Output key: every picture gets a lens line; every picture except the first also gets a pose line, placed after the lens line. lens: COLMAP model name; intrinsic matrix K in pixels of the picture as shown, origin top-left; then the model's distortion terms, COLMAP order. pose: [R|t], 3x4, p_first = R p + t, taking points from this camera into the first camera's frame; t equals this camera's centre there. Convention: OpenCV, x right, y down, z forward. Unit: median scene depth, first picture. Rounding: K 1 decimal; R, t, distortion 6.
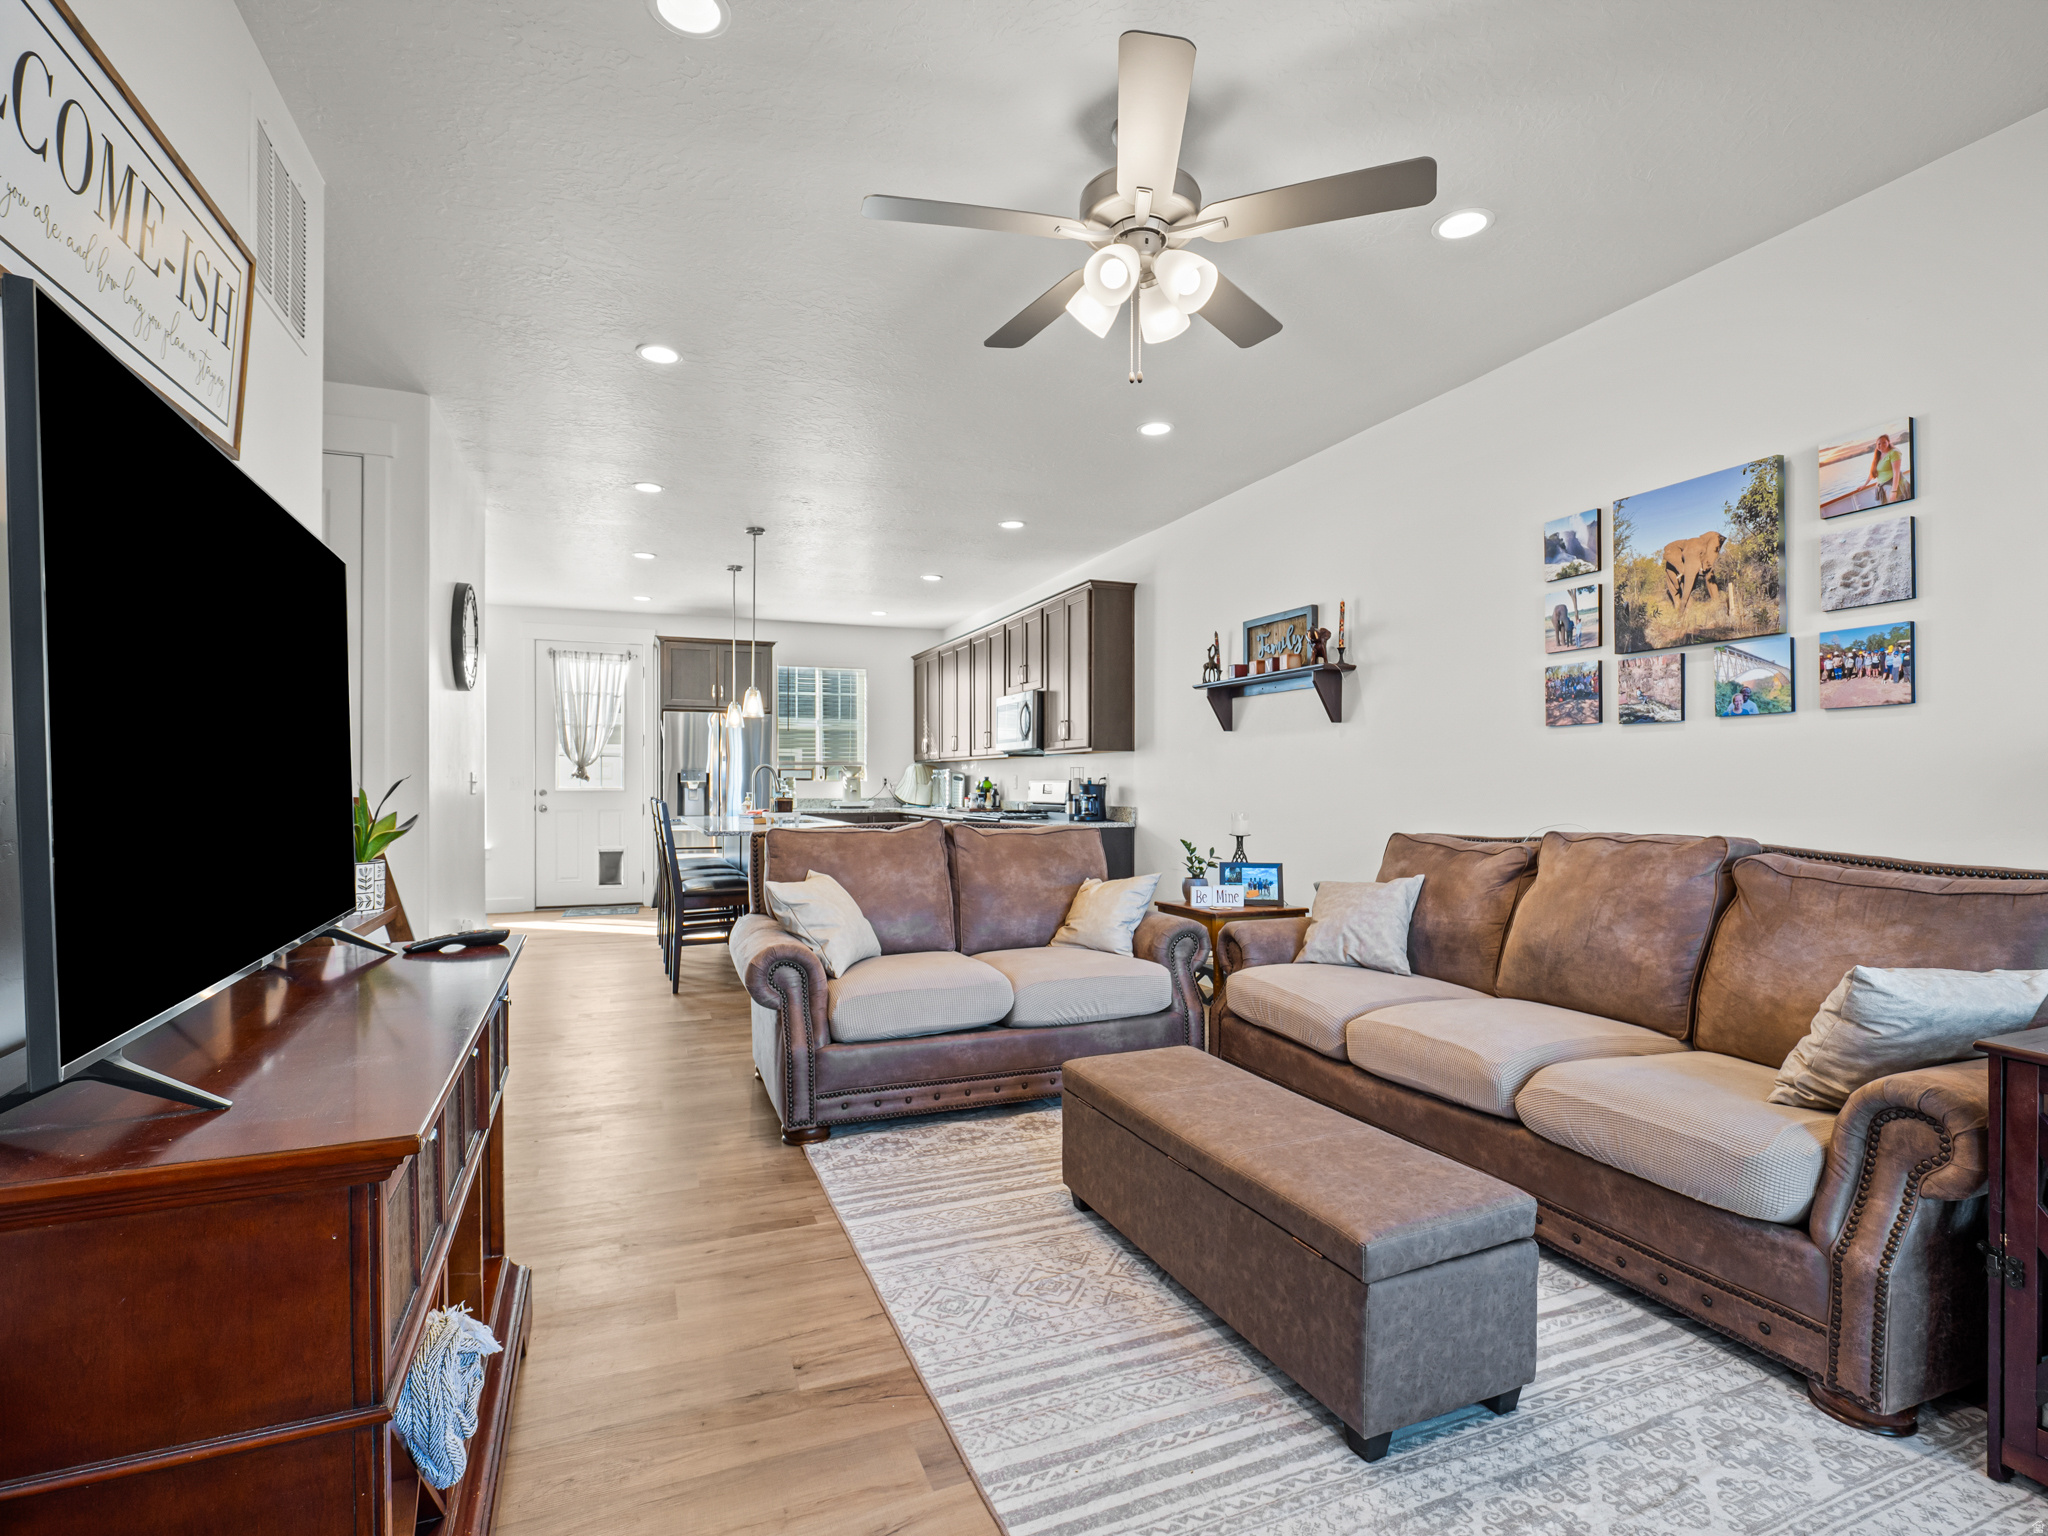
lens RADIAL K [[982.9, 0, 1017.2], [0, 982.9, 782.9], [0, 0, 1]] dist [-0.007996, -0.002787]
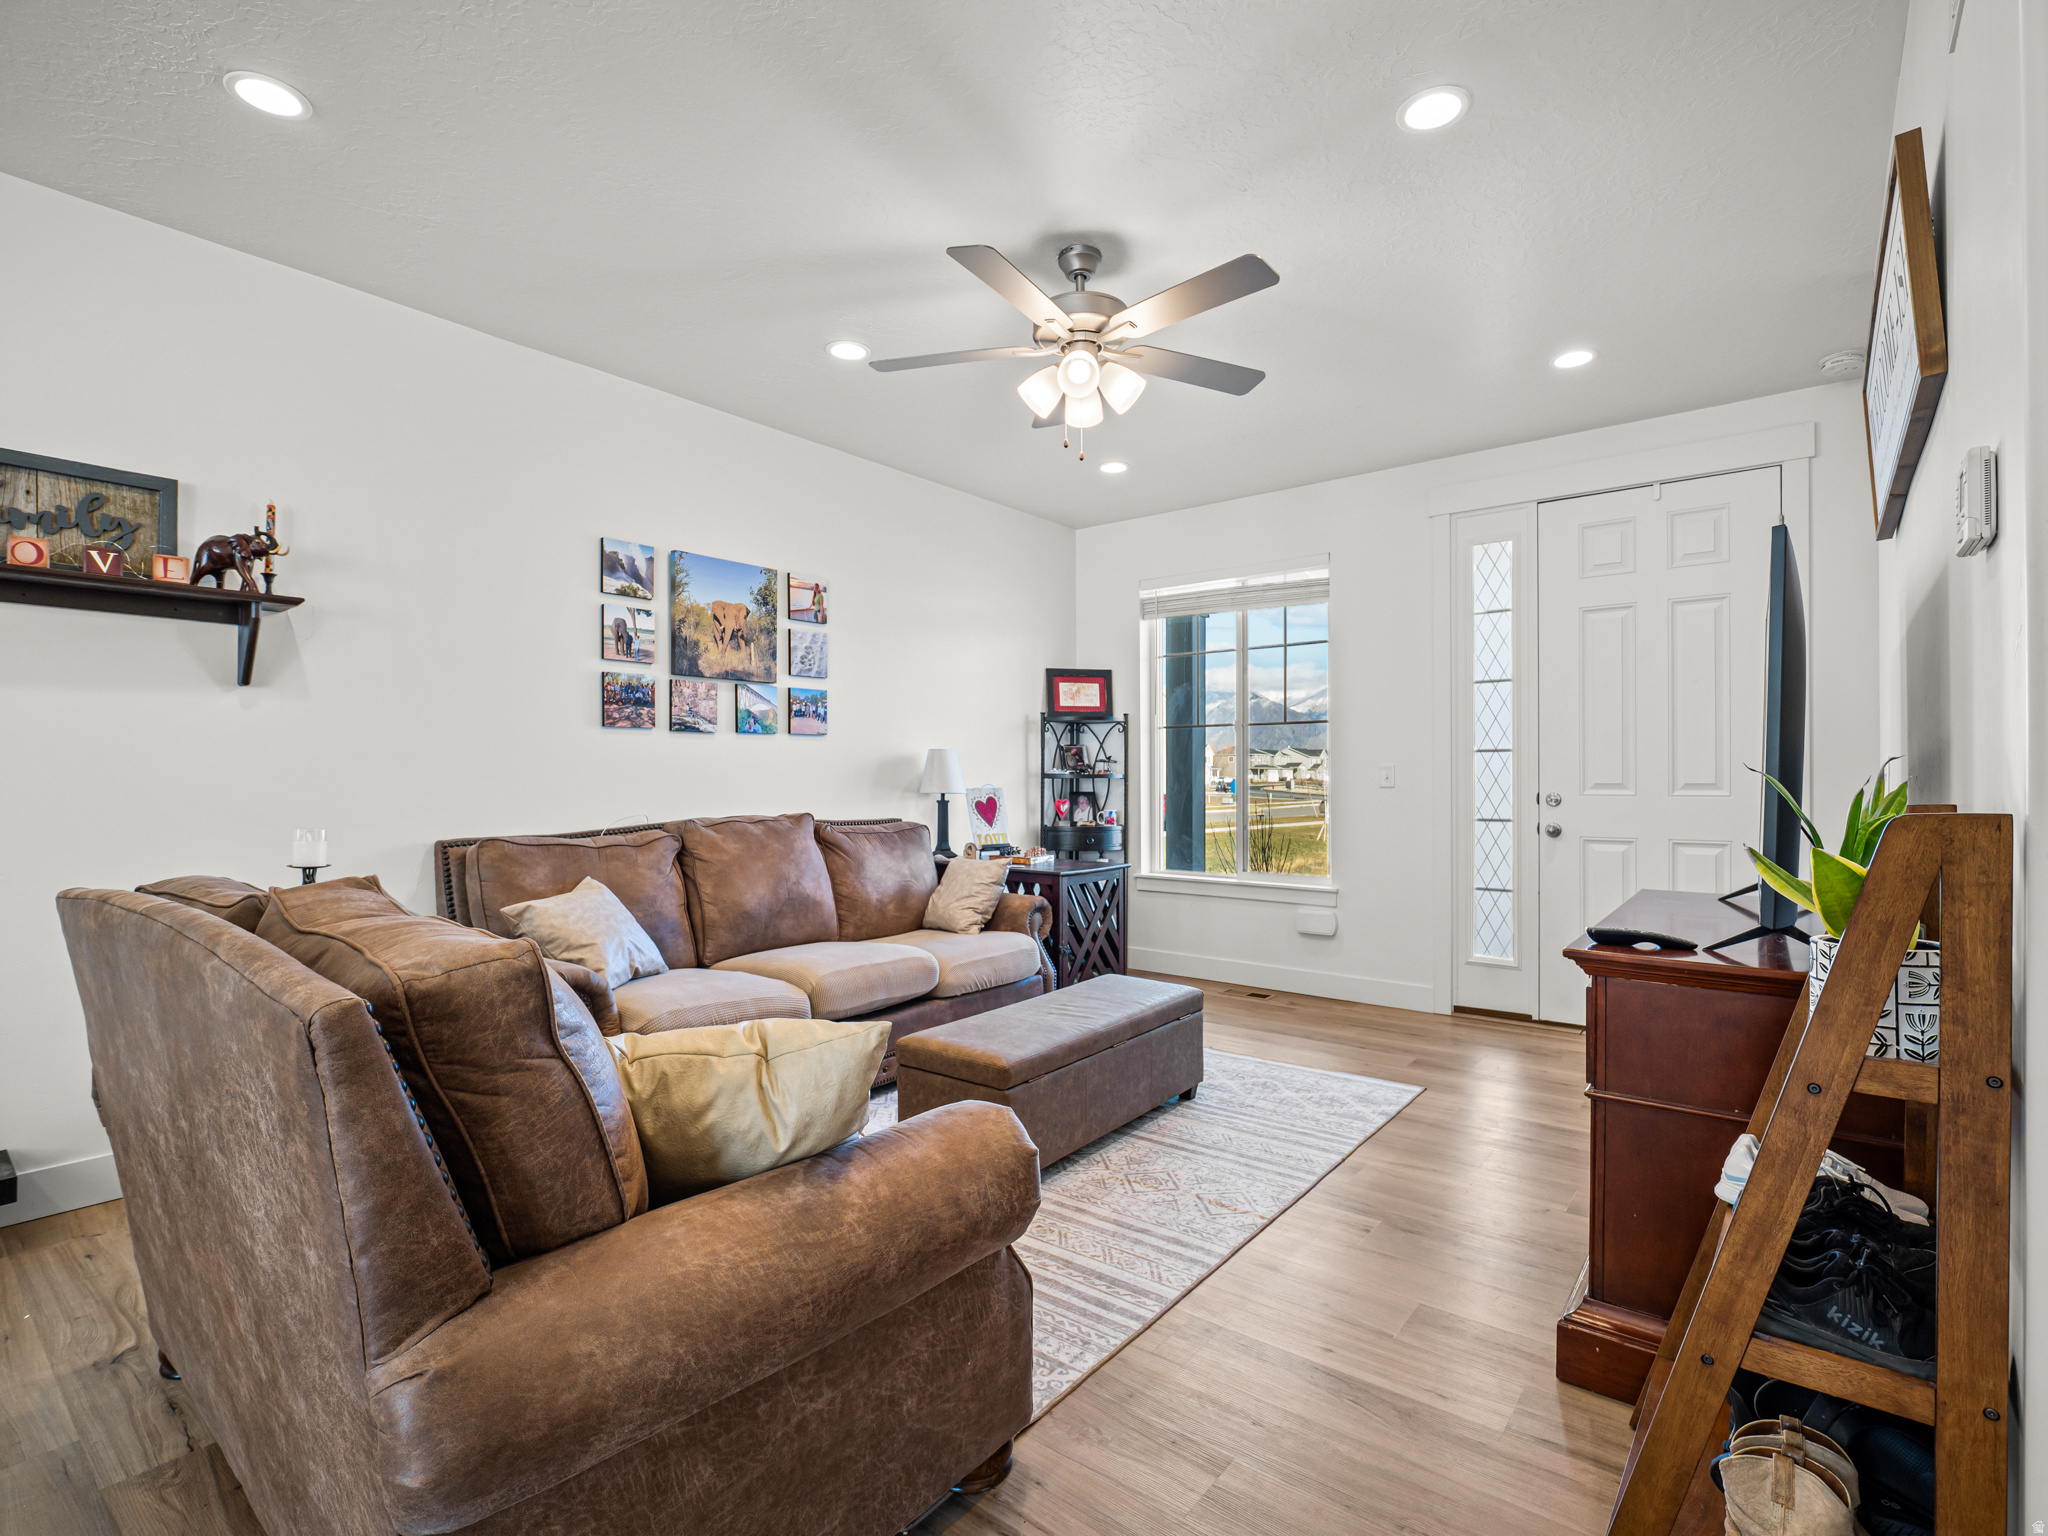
lens RADIAL K [[982.9, 0, 1020.6], [0, 982.9, 781.8], [0, 0, 1]] dist [-0.007996, -0.002787]
pose [[-0.493175, -0.003578, 0.869923, -0.634060], [0.001863, 0.999985, 0.005169, -0.001442], [-0.869928, 0.004169, -0.493160, 1.150637]]
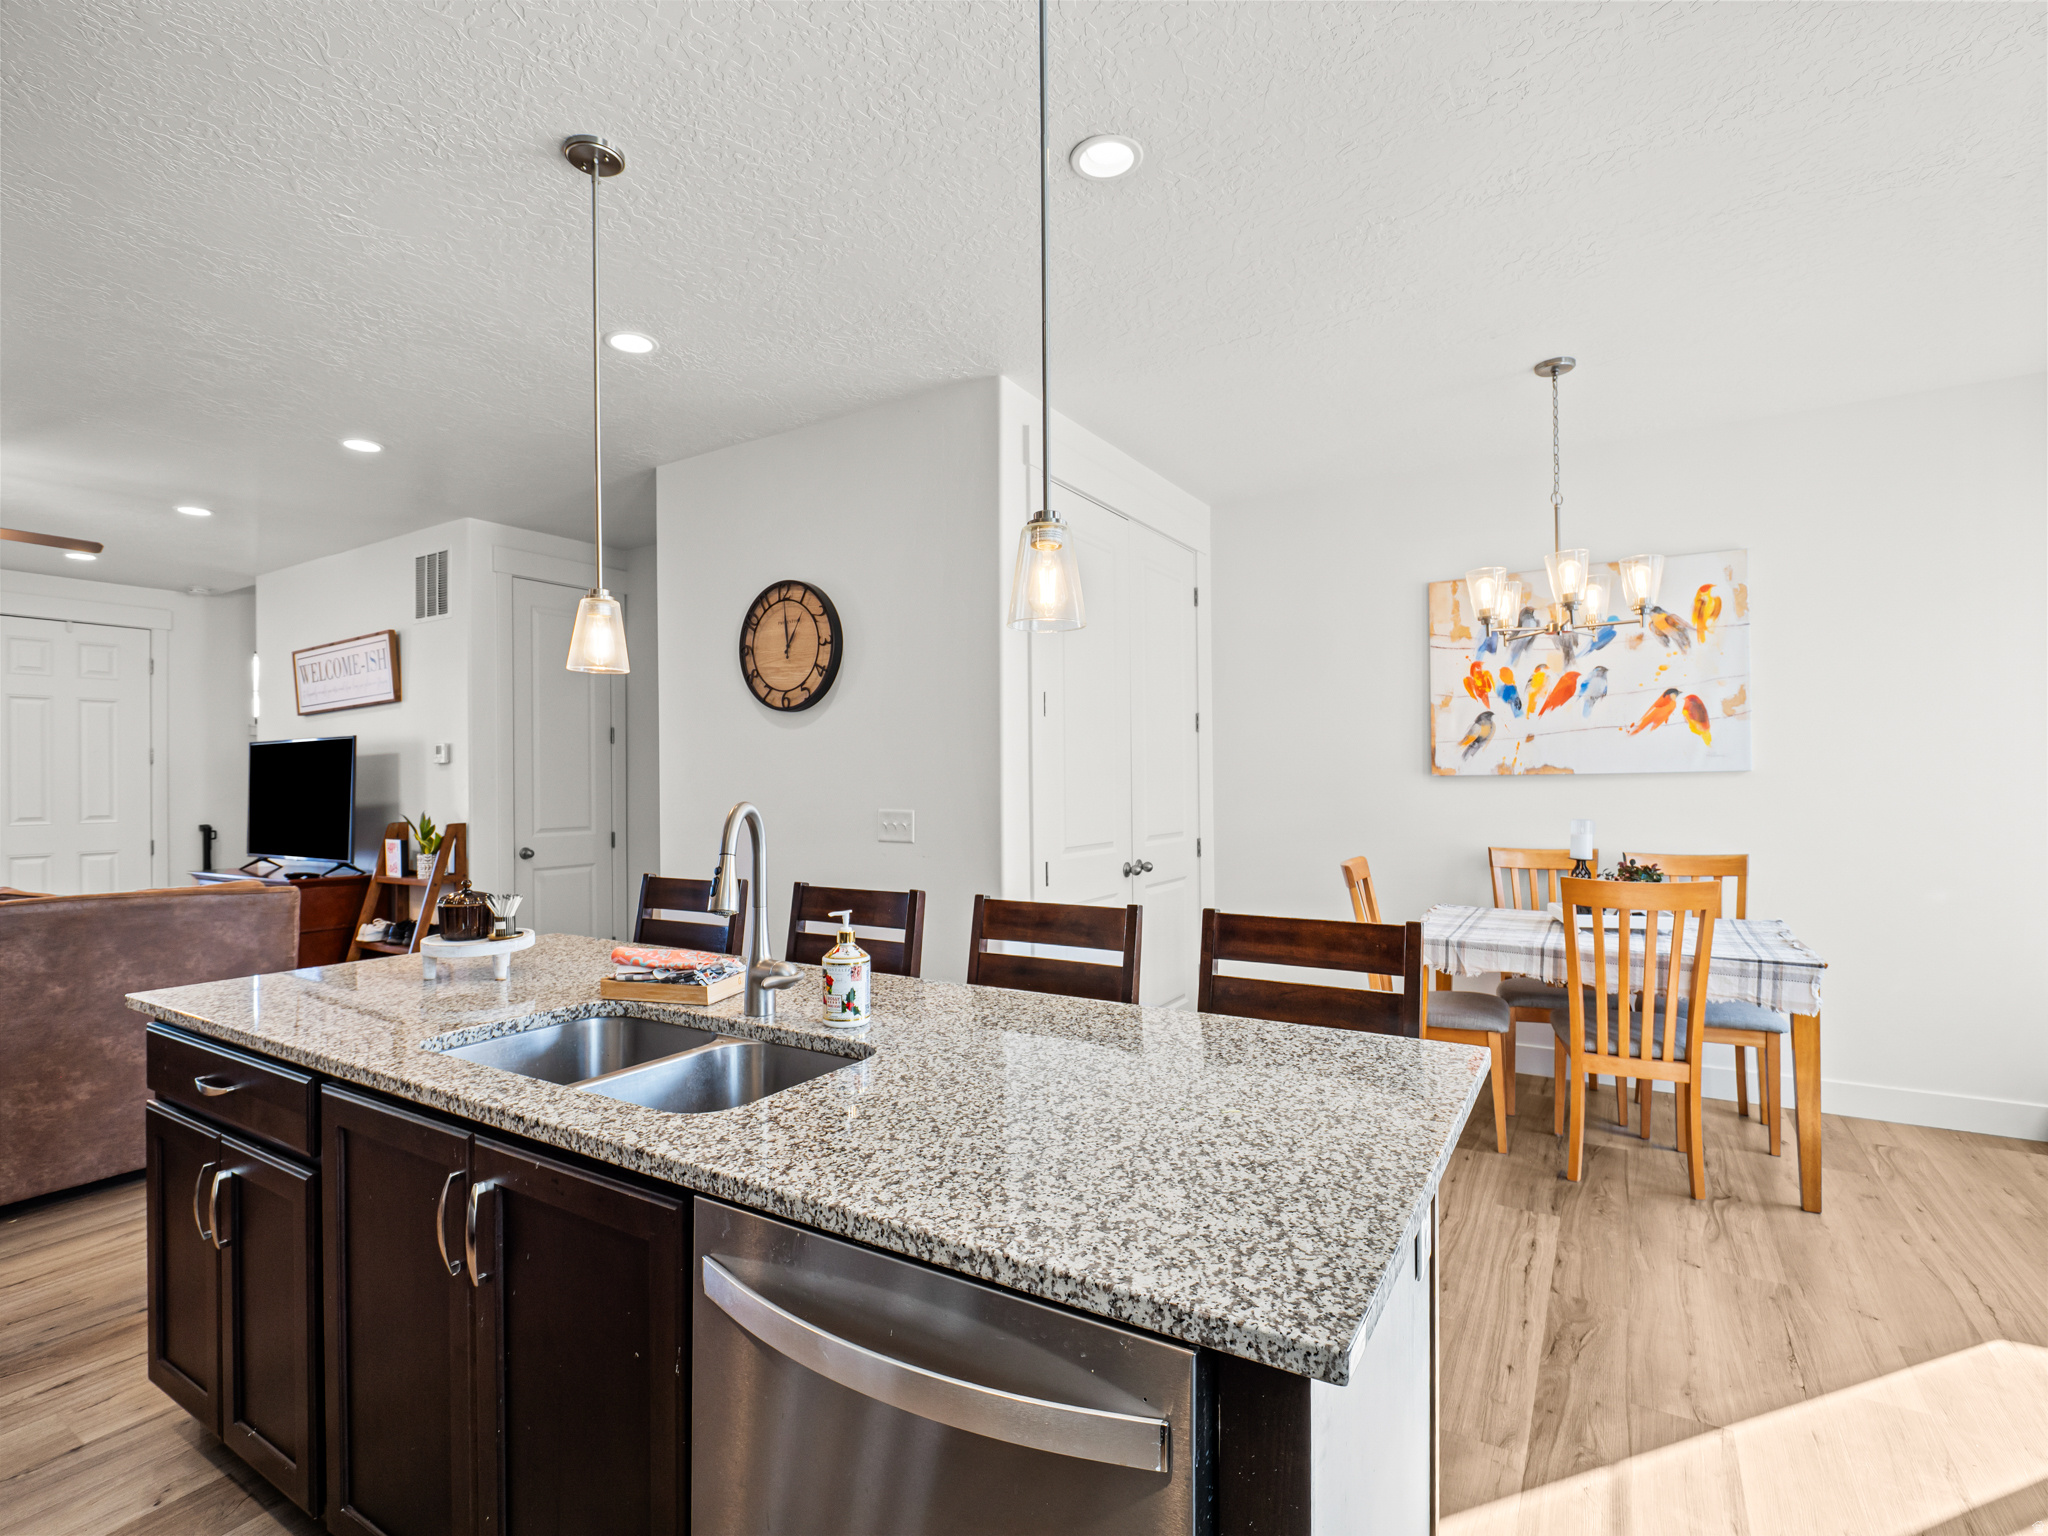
lens RADIAL K [[982.9, 0, 1021.6], [0, 982.9, 772.6], [0, 0, 1]] dist [-0.007996, -0.002787]
pose [[-0.803054, 0.000899, -0.595905, -0.315558], [0.007099, 0.999942, -0.008058, -0.048036], [0.595864, -0.010701, -0.803014, 2.457080]]
